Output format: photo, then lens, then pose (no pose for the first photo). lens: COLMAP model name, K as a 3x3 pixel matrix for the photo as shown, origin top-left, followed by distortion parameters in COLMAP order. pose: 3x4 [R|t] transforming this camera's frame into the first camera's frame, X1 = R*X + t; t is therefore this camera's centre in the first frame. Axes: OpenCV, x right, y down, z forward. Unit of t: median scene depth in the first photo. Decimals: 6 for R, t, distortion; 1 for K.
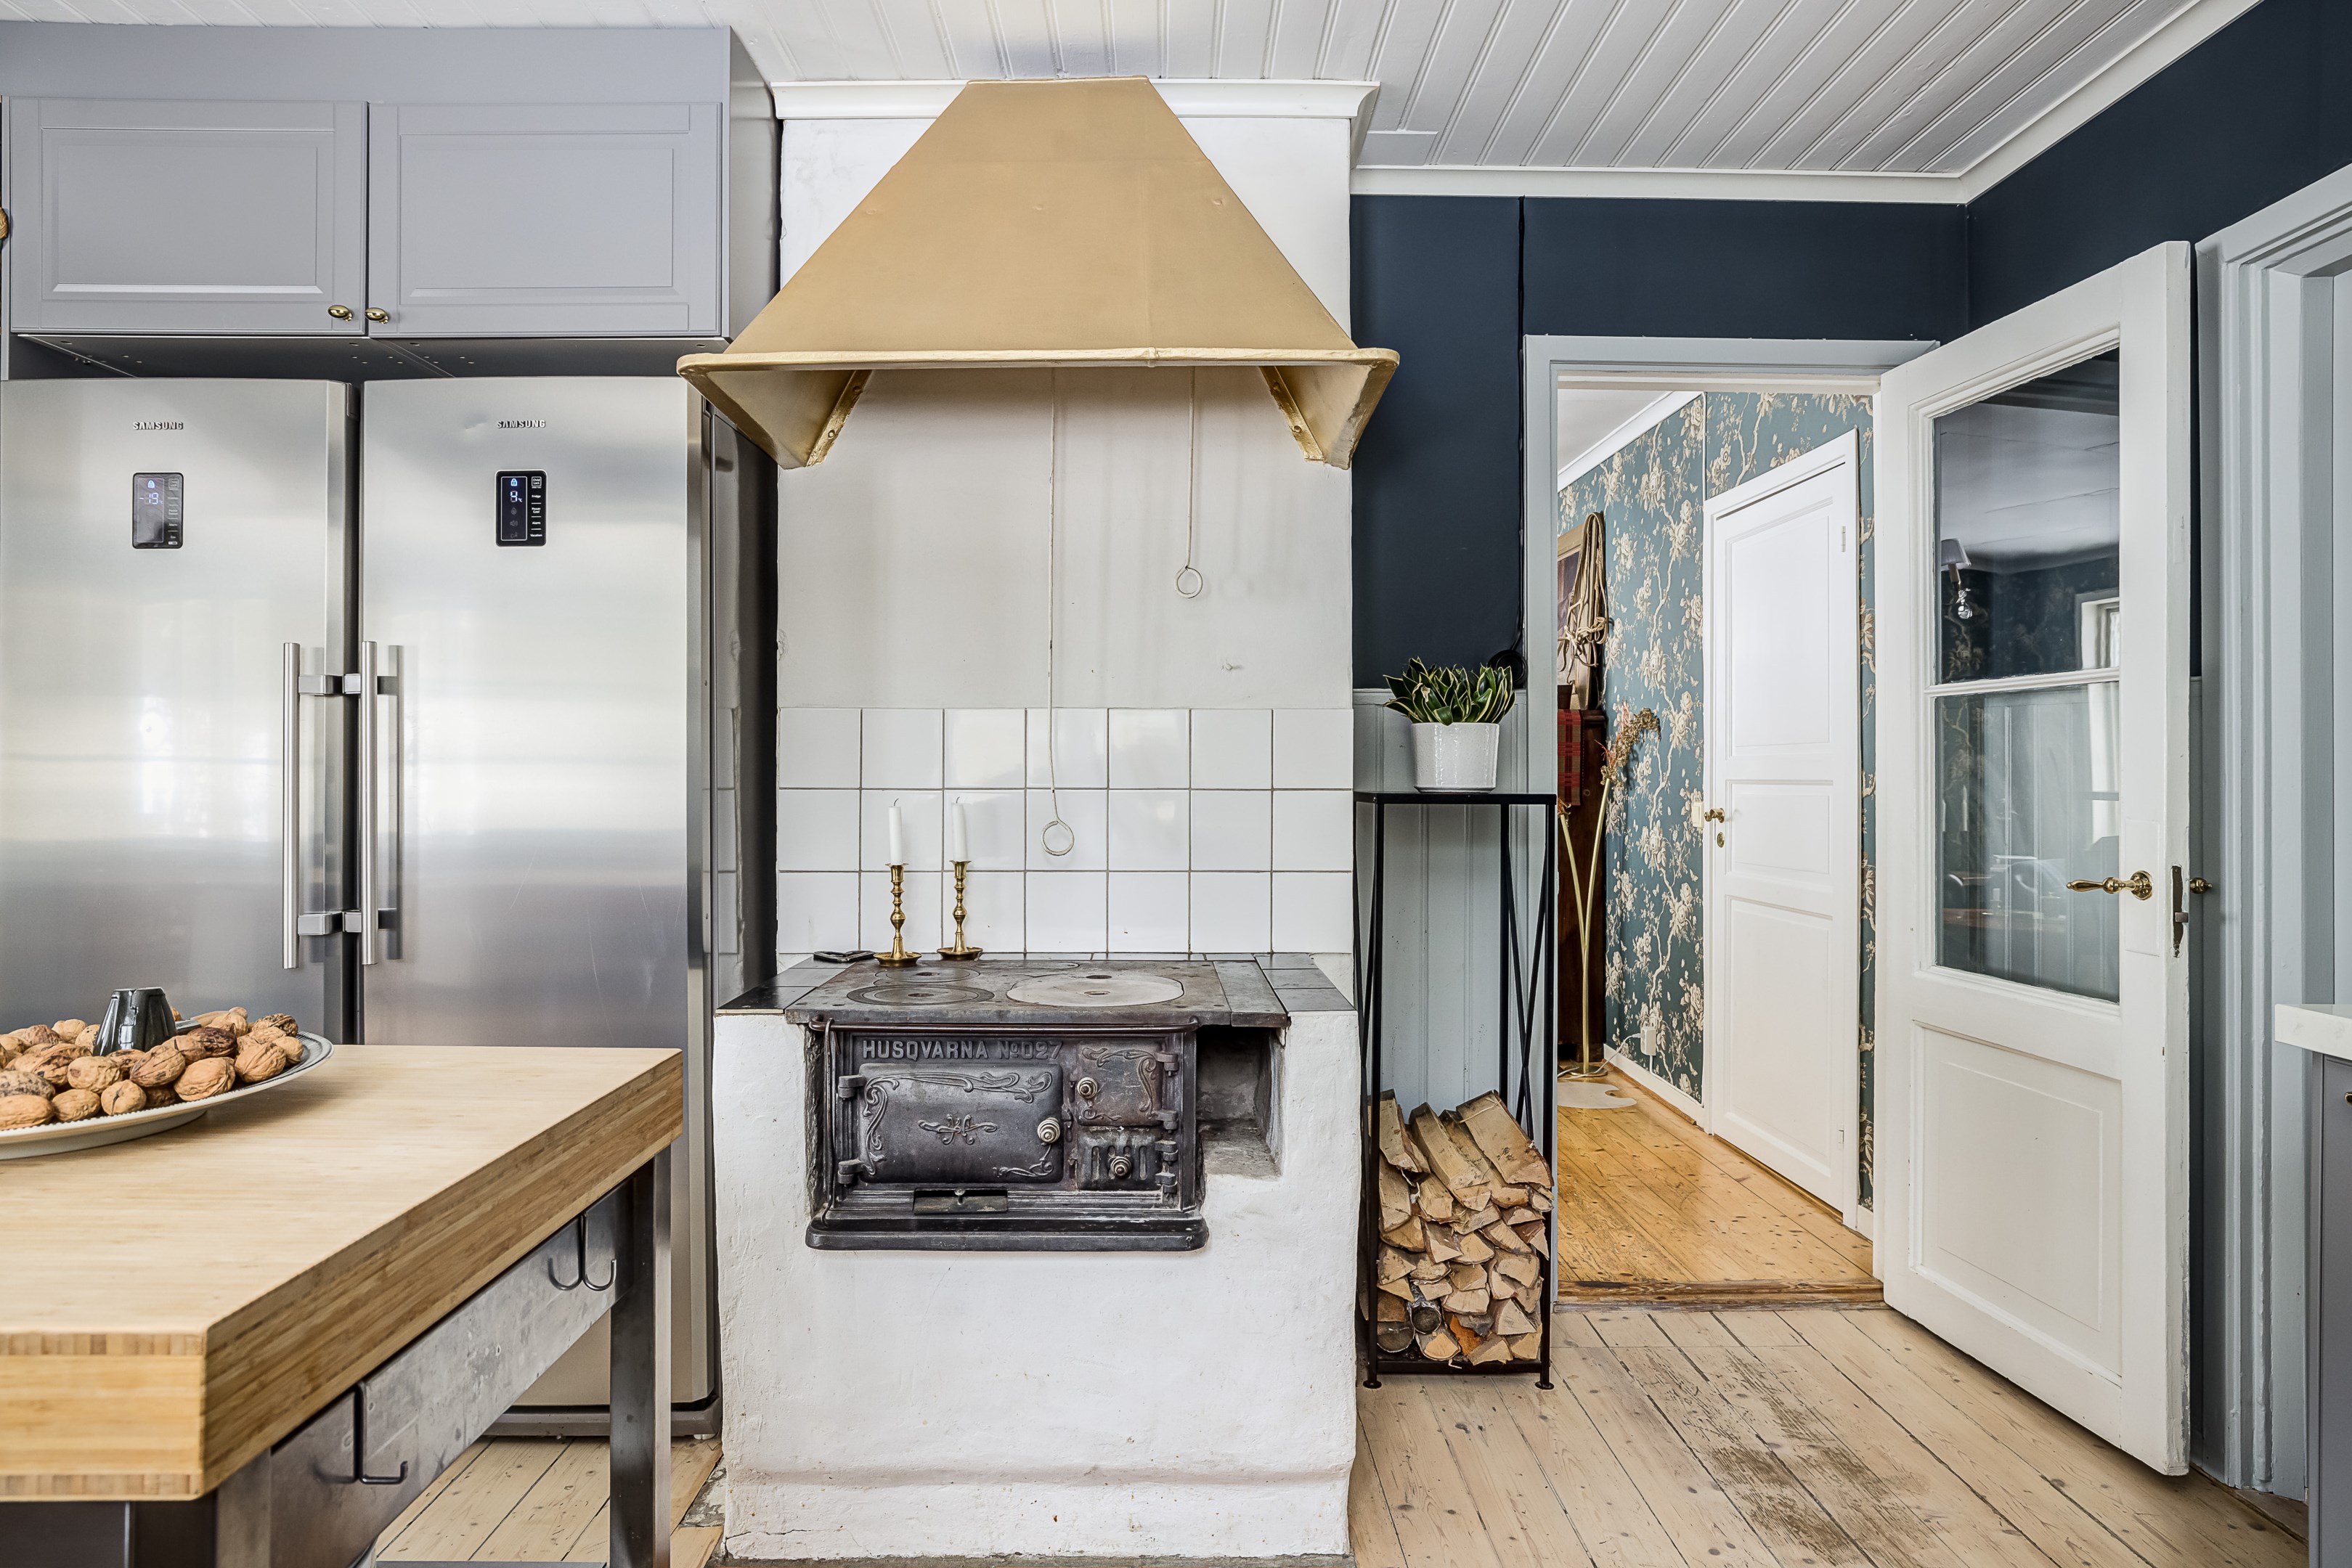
lens RADIAL K [[1408.3, 0, 1168.9], [0, 1408.3, 768.2], [0, 0, 1]] dist [-0.024512, 0.014979]
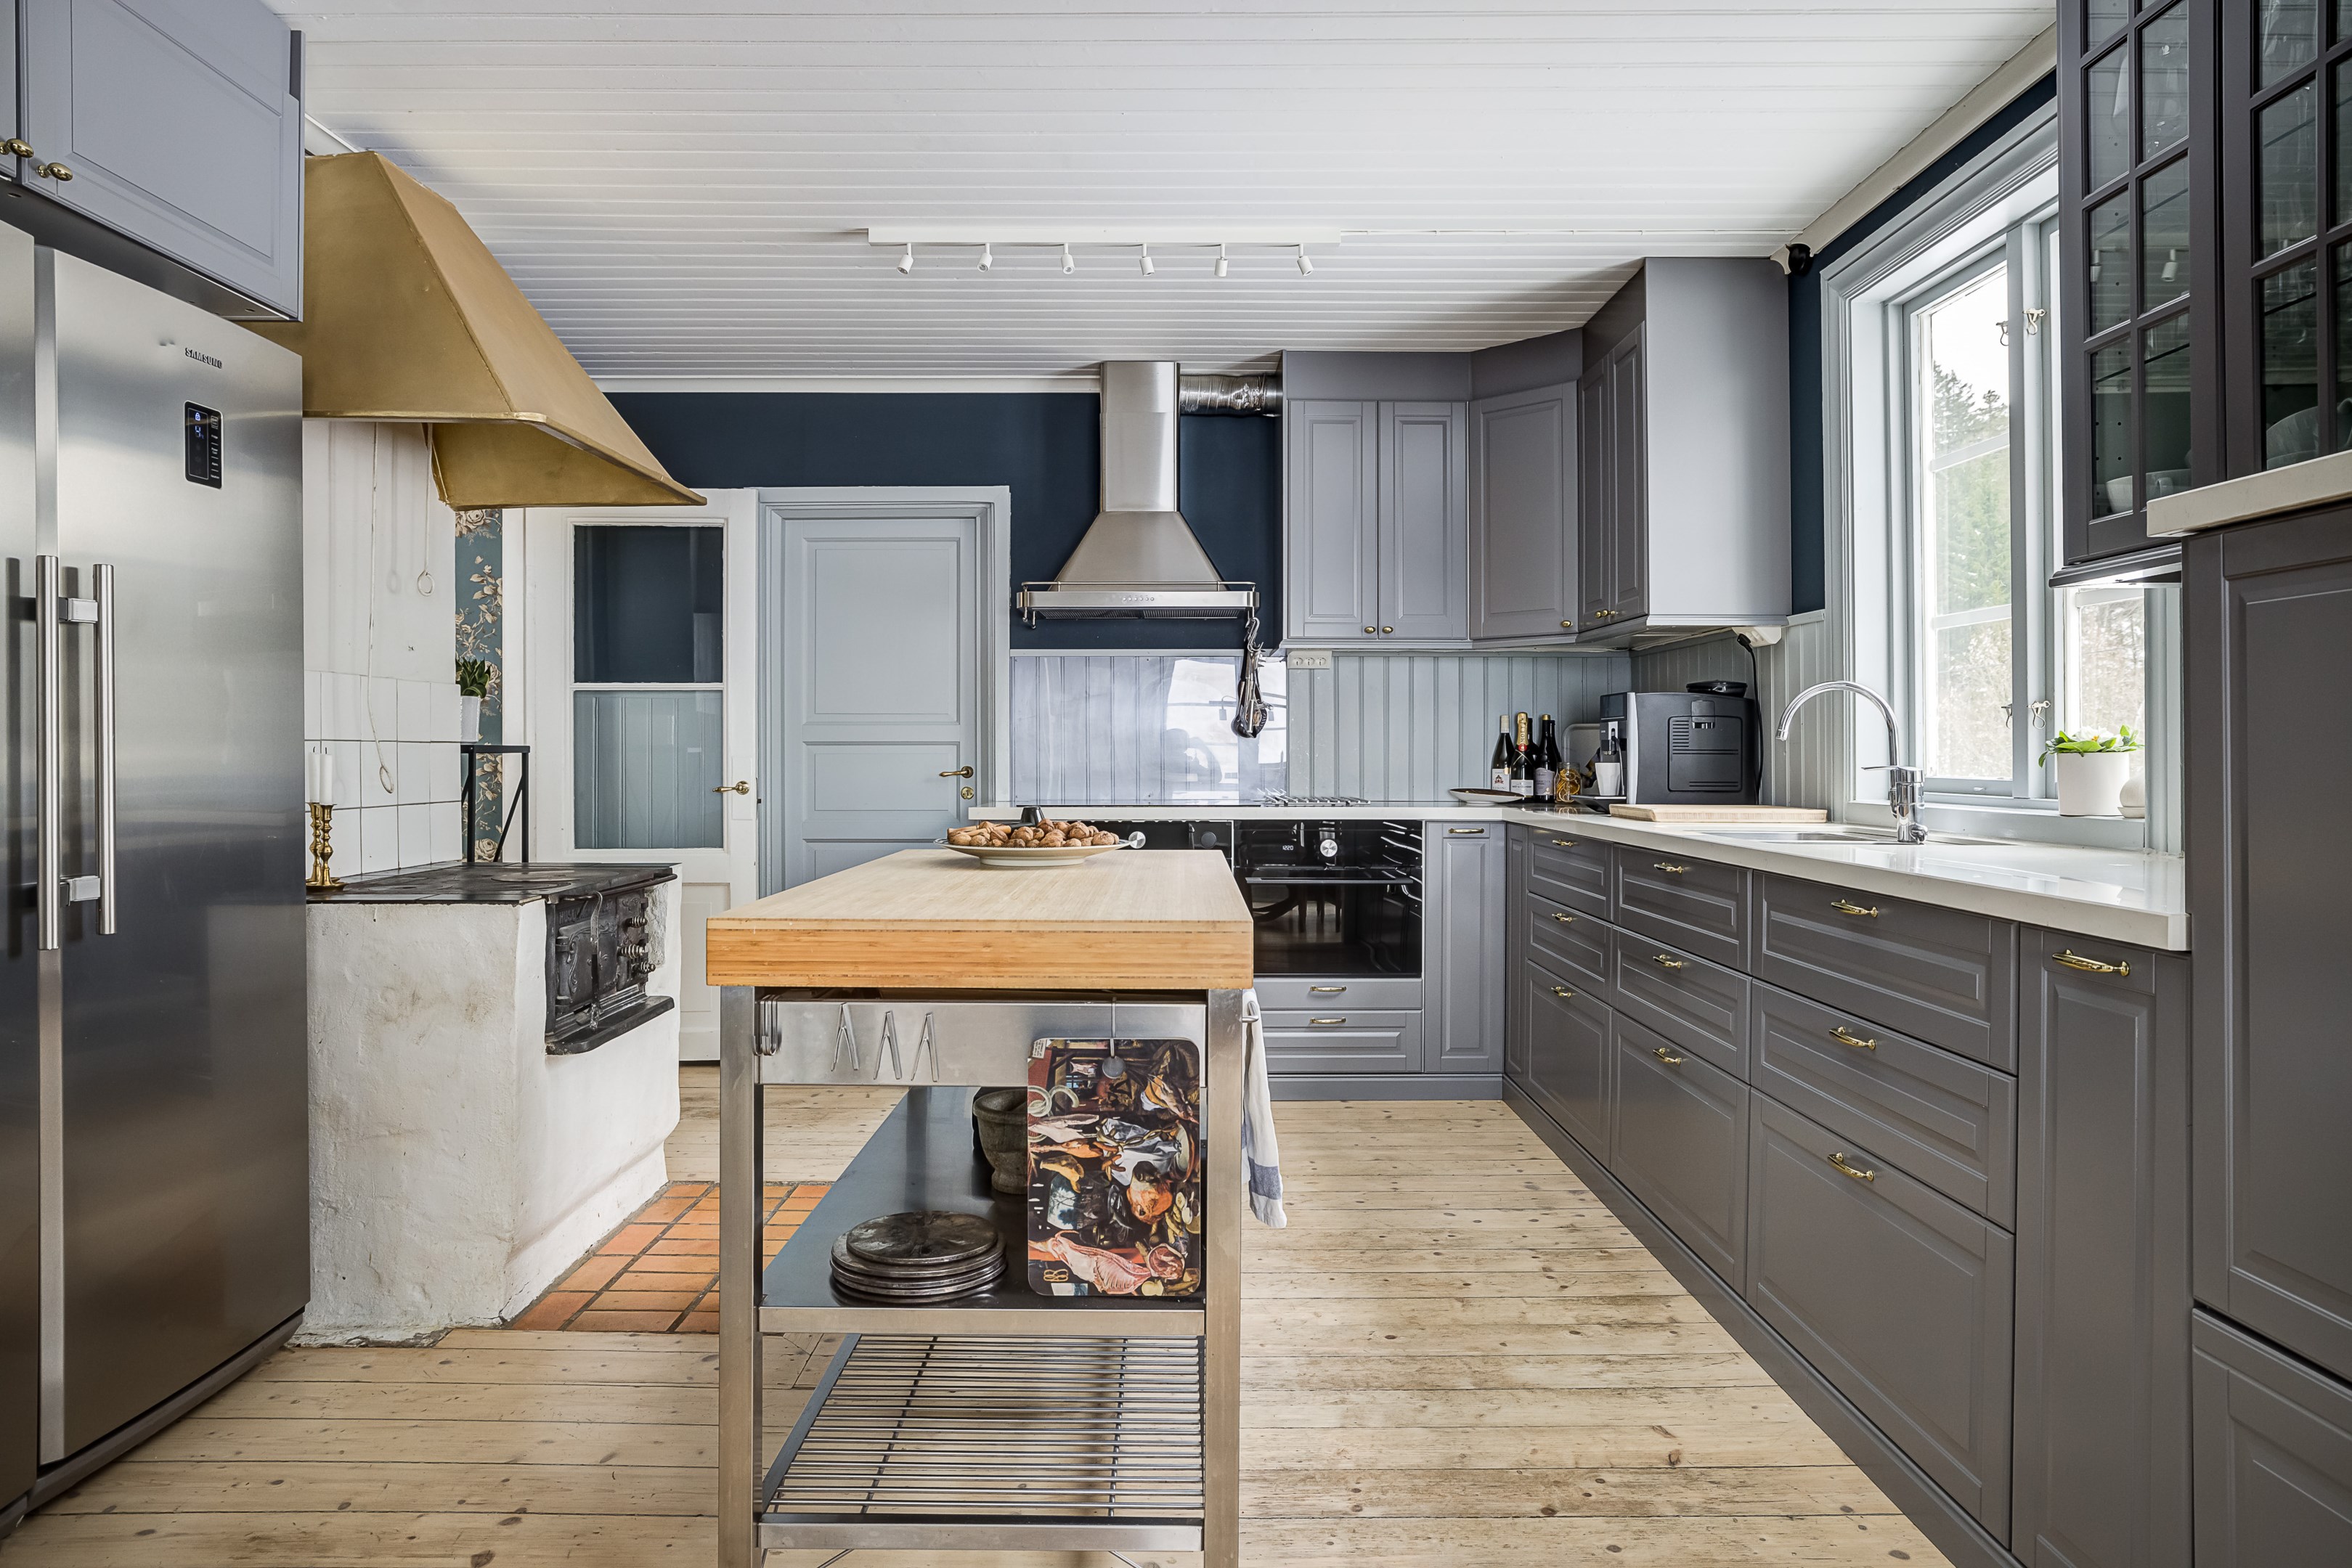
lens RADIAL K [[1401.5, 0, 1177.2], [0, 1401.5, 772.6], [0, 0, 1]] dist [-0.019926, 0.002567]
pose [[0.018069, -0.017149, 0.999690, -1.414907], [0.005601, 0.999839, 0.017050, 0.028720], [-0.999821, 0.005291, 0.018162, 0.308800]]
